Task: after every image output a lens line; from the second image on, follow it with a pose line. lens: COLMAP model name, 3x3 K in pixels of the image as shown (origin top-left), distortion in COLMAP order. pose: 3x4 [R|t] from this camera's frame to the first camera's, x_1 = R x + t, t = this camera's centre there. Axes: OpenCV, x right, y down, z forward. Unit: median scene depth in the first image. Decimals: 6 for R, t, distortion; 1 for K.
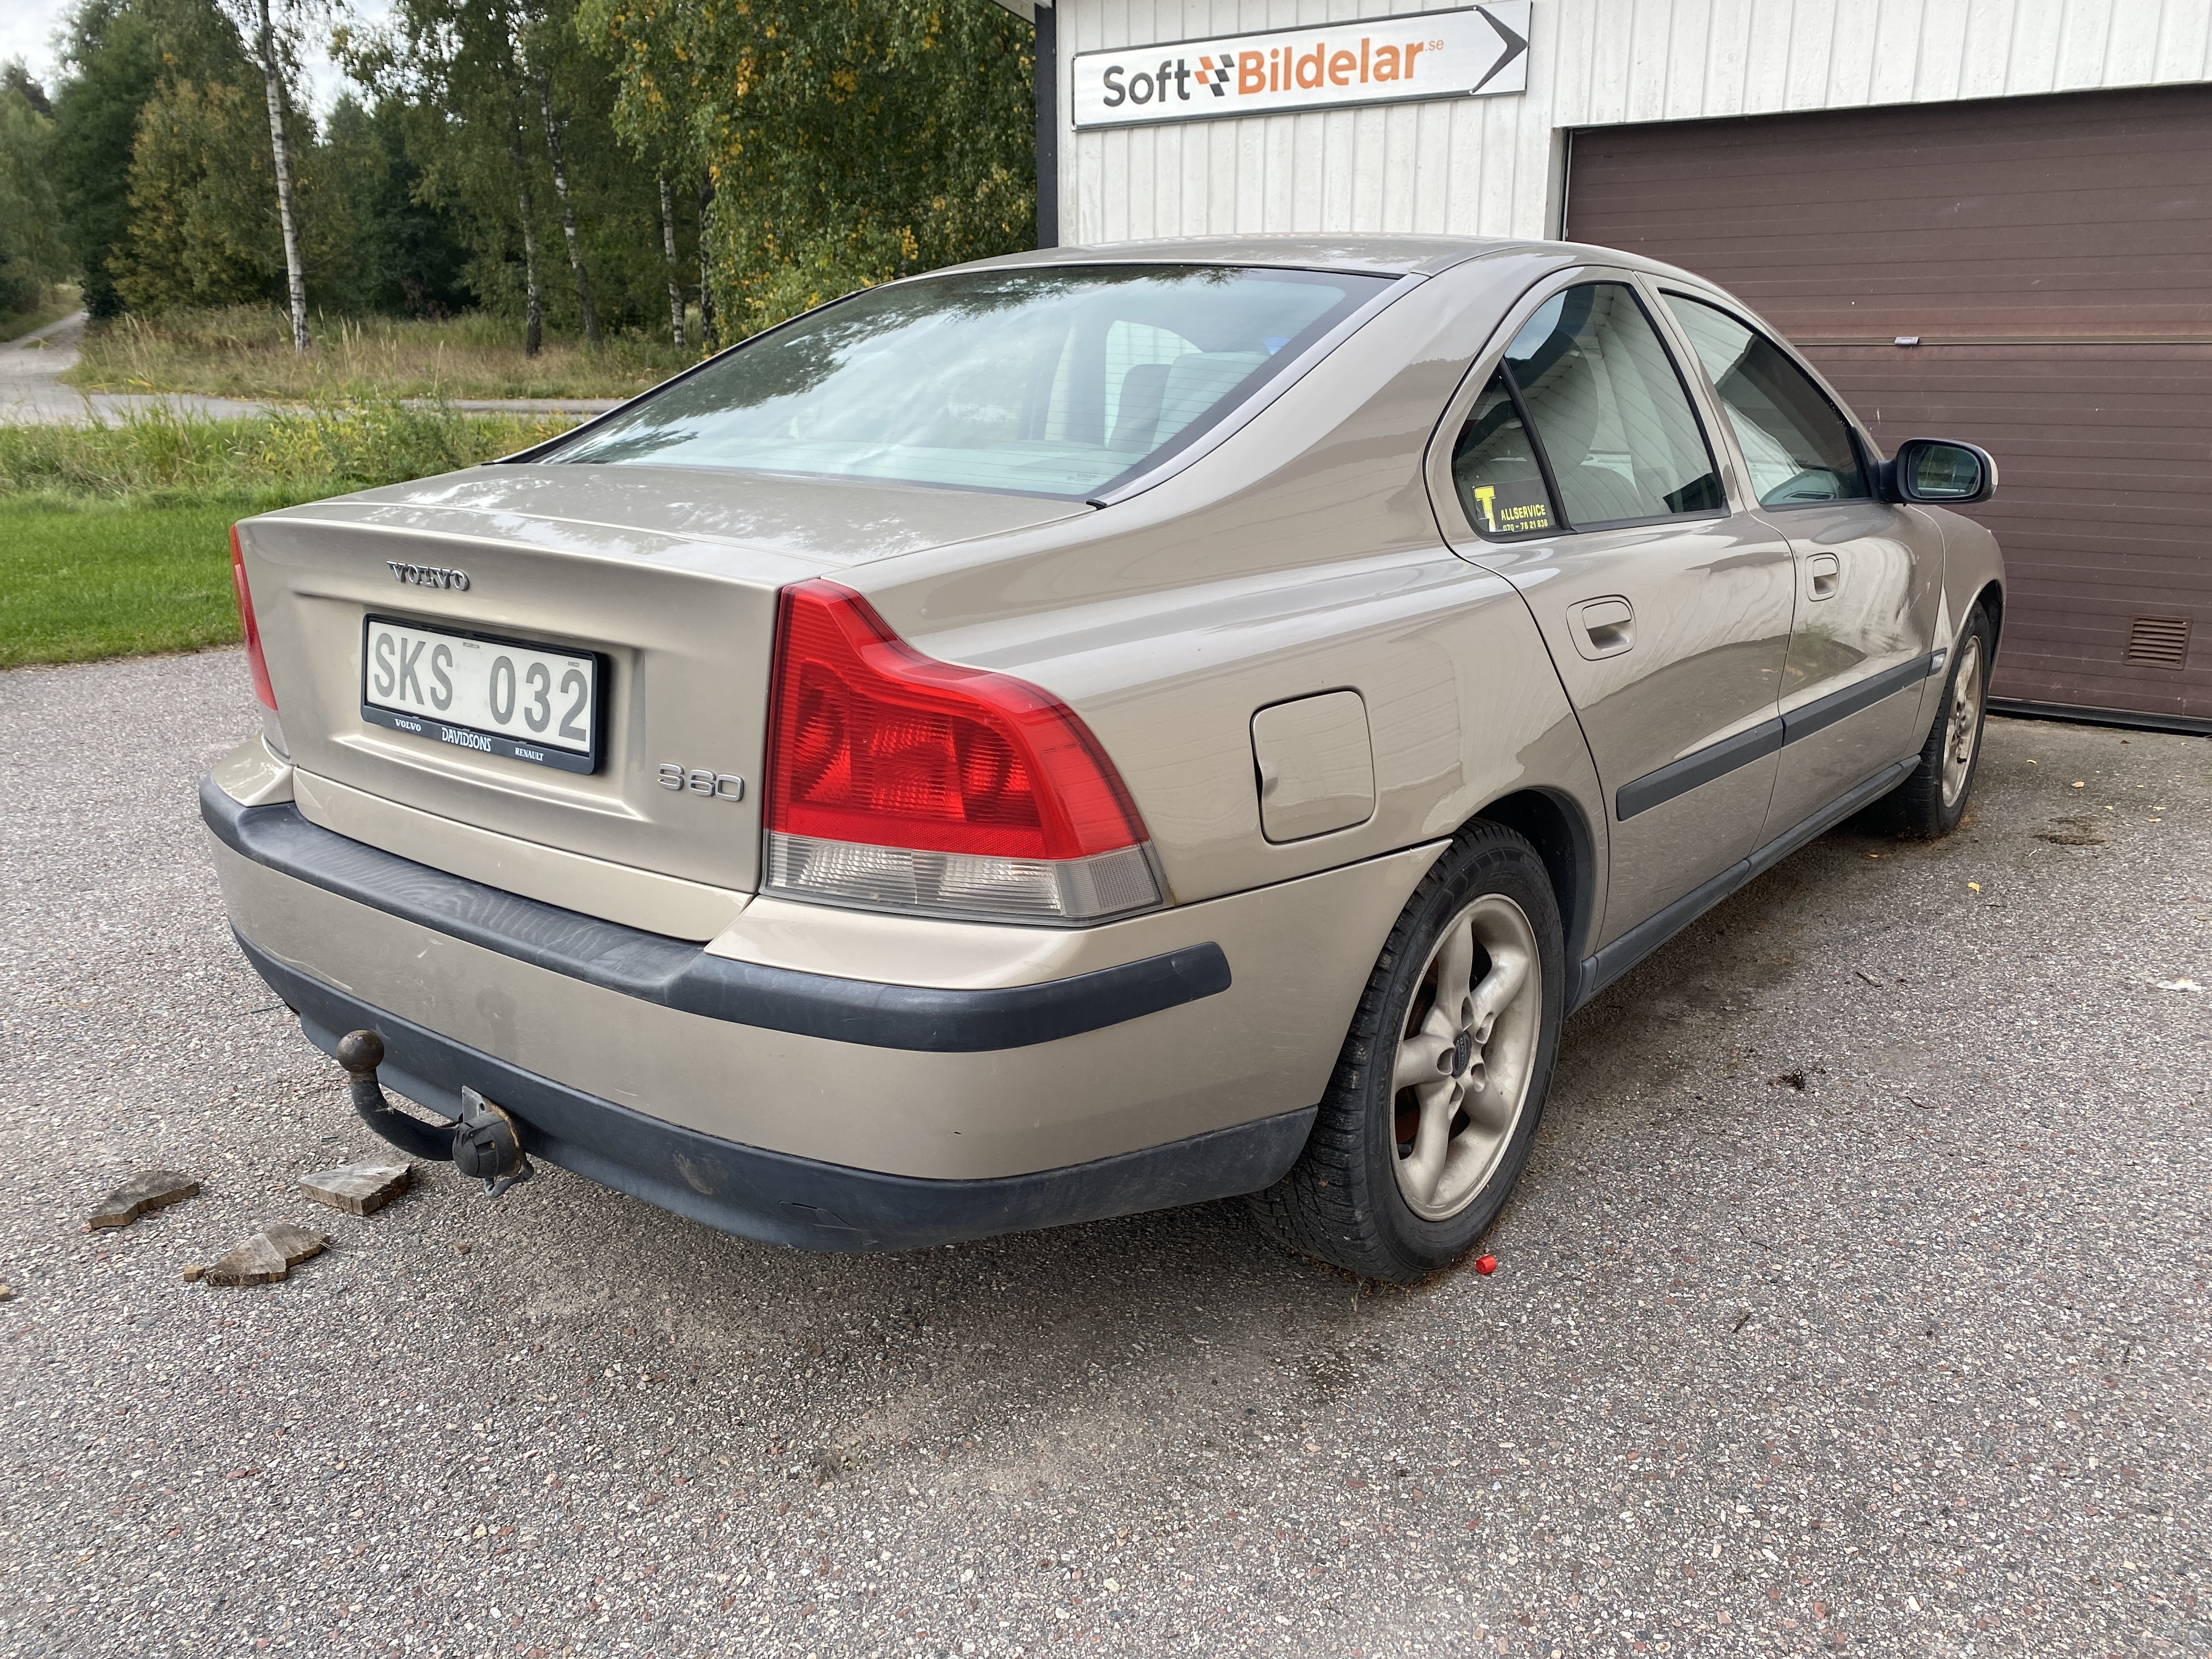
lens RADIAL K [[1659.1, 0, 1105.0], [0, 1659.1, 901.1], [0, 0, 1]] dist [-0.002640, -0.003230]
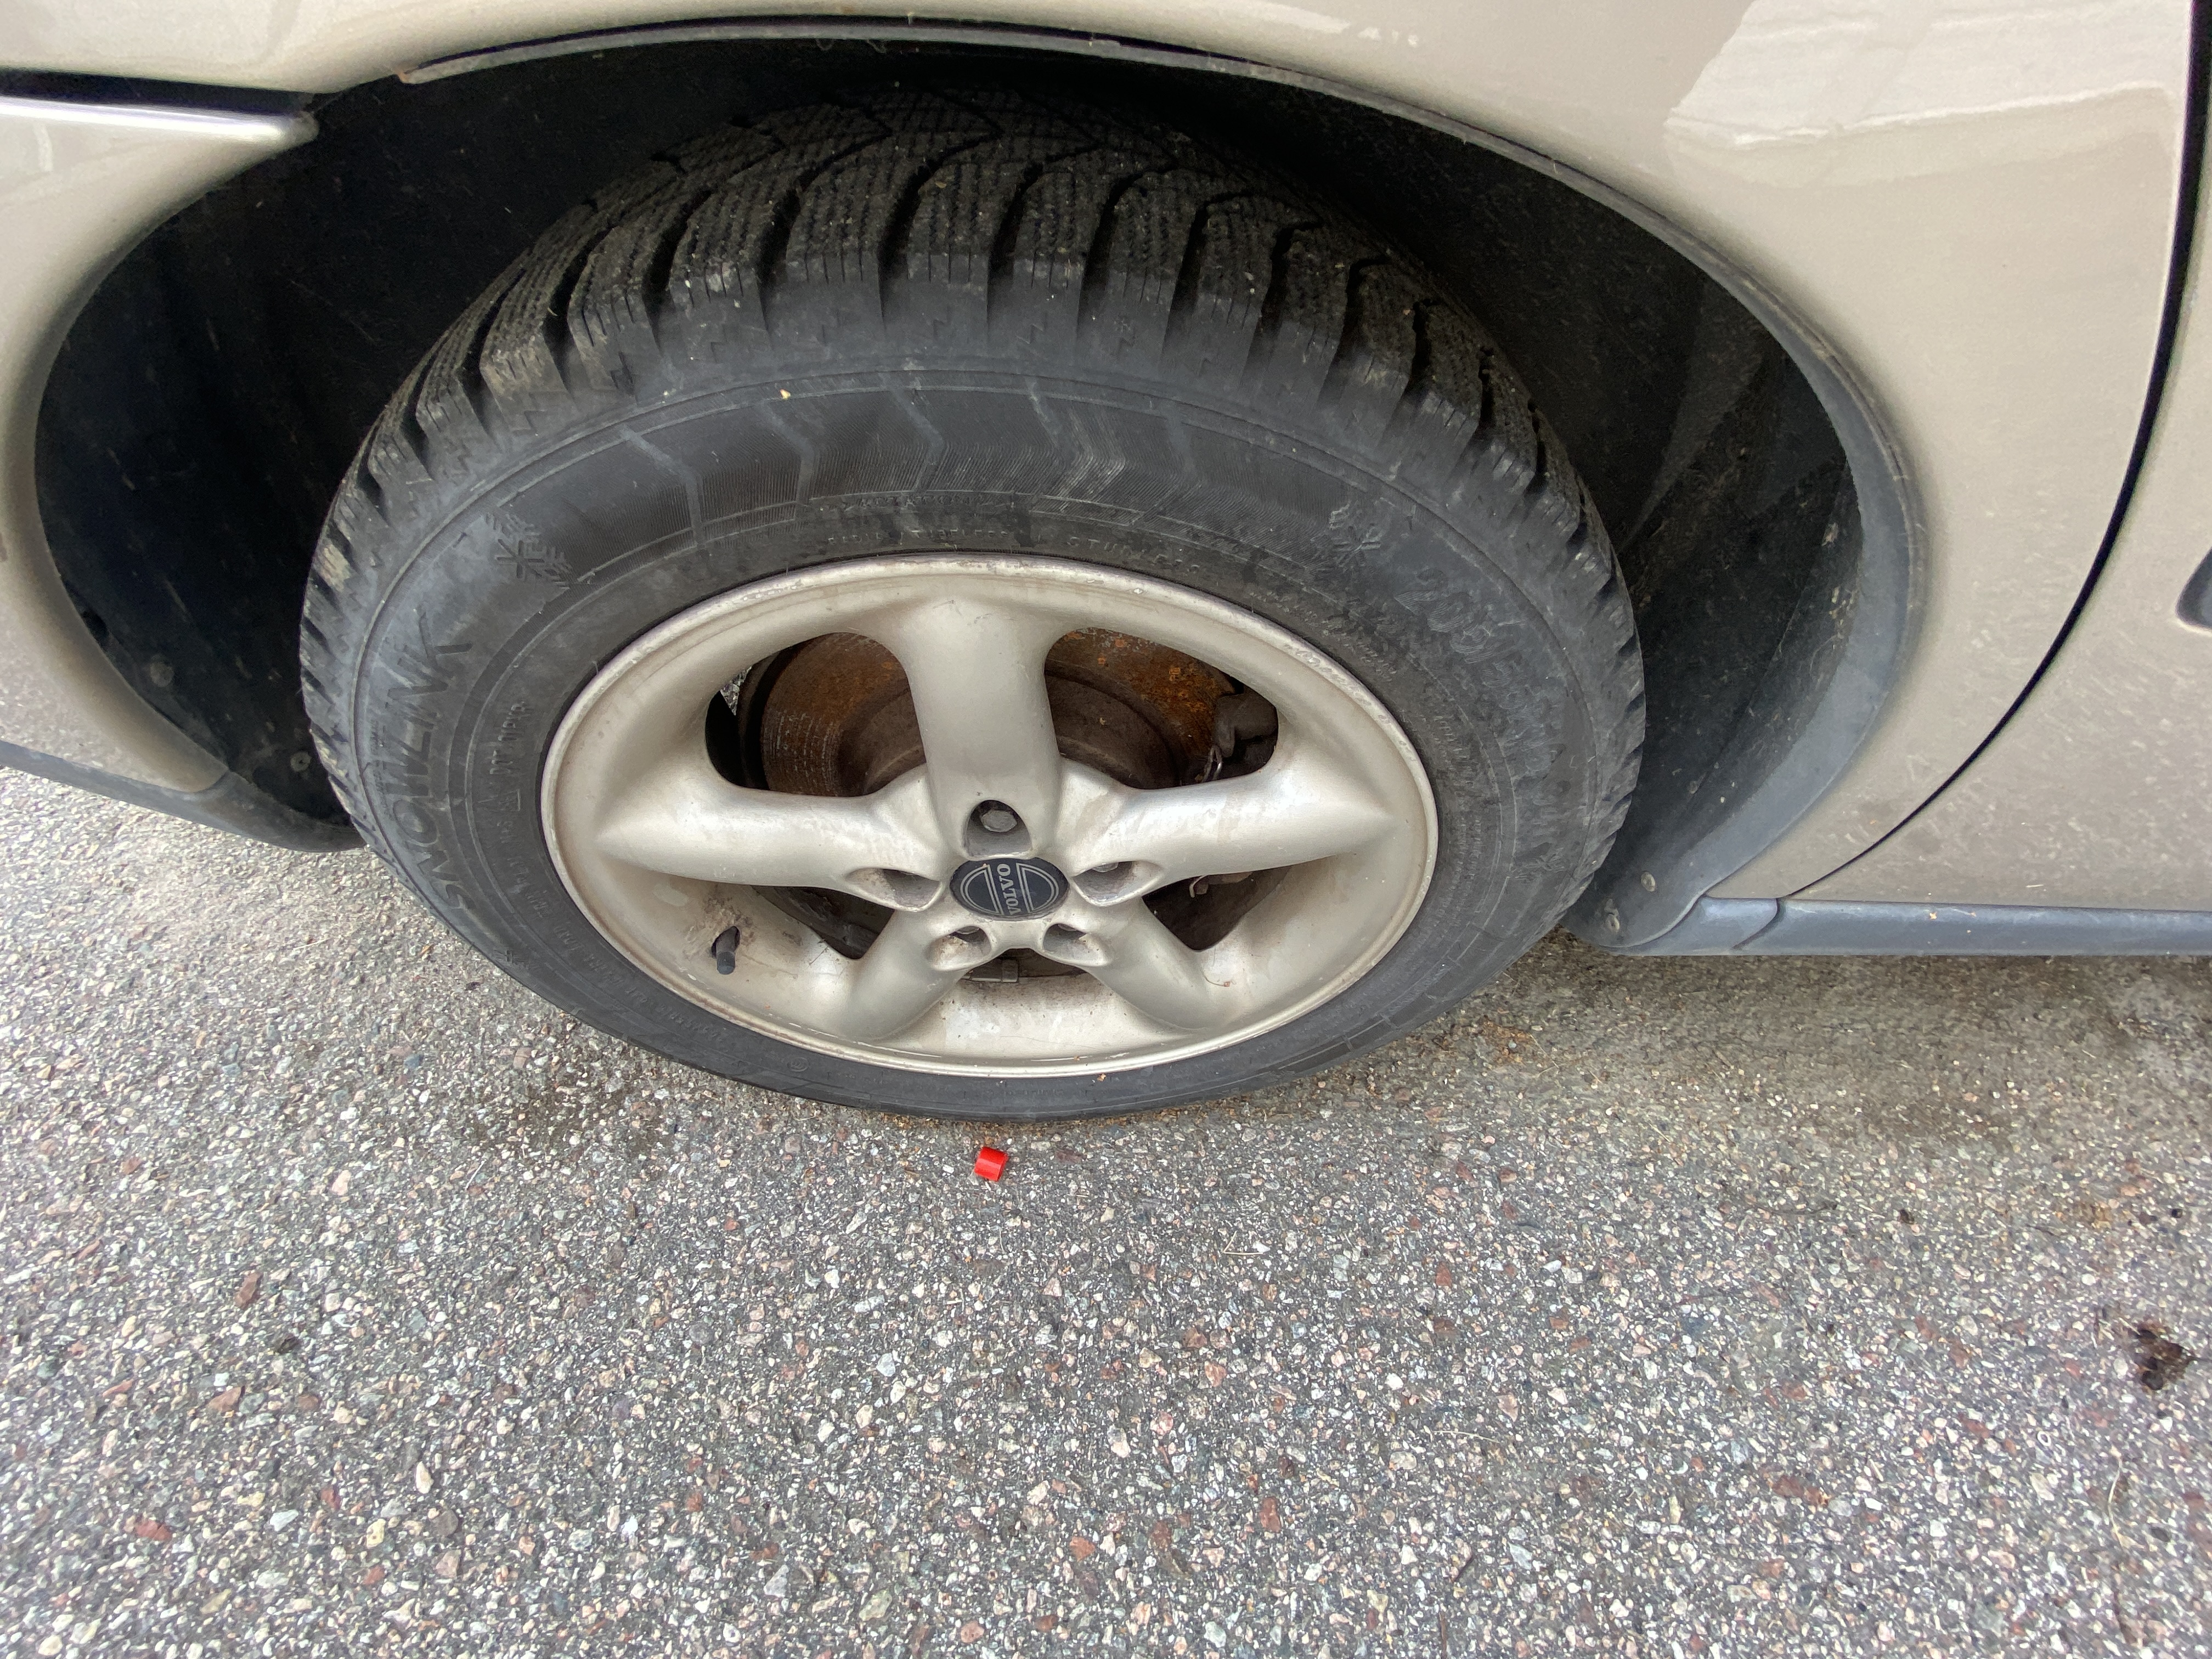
lens RADIAL K [[887.6, 0, 1106.0], [0, 887.6, 829.5], [0, 0, 1]] dist [0.010830, -0.015103]
pose [[0.629168, 0.646414, -0.431621, 0.360936], [-0.318211, 0.720851, 0.615724, -0.066323], [0.709146, -0.250047, 0.659233, 1.001494]]
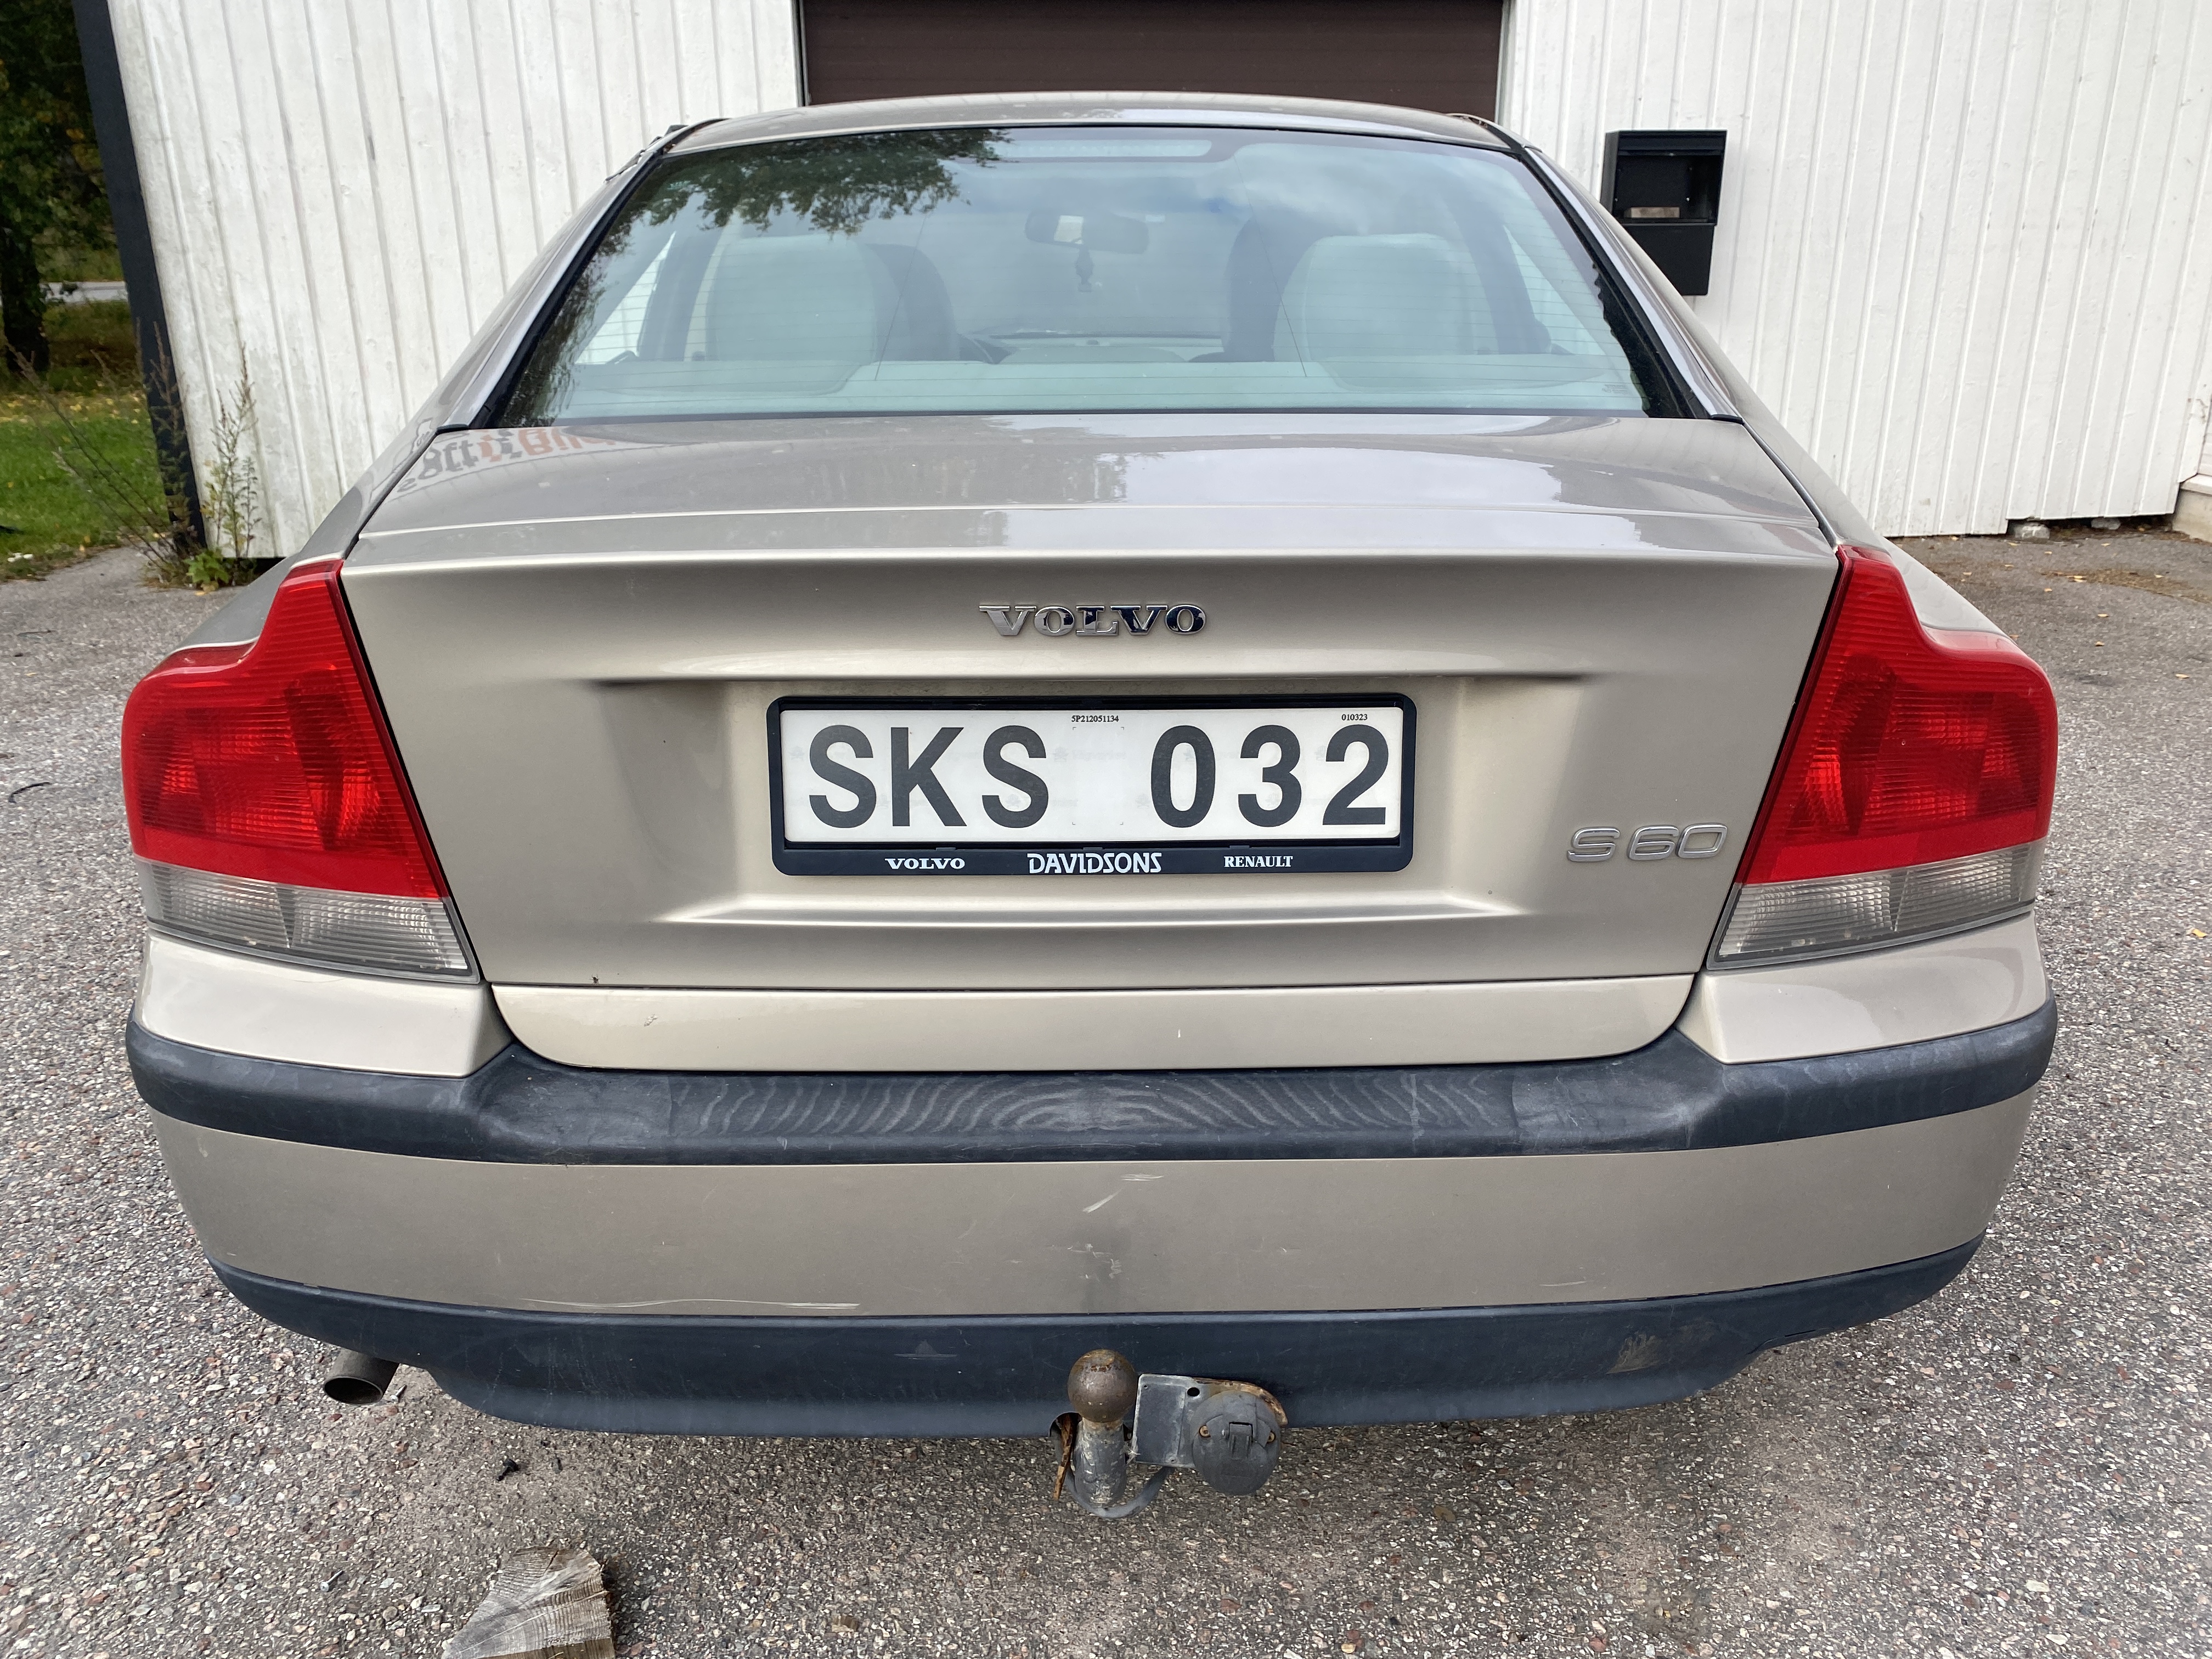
lens RADIAL K [[1660.1, 0, 1106.0], [0, 1660.1, 829.5], [0, 0, 1]] dist [0.017073, -0.008735]
pose [[0.783457, -0.216554, 0.582494, -0.747655], [0.197117, 0.975515, 0.097544, -0.170641], [-0.589356, 0.038398, 0.806961, 0.471157]]
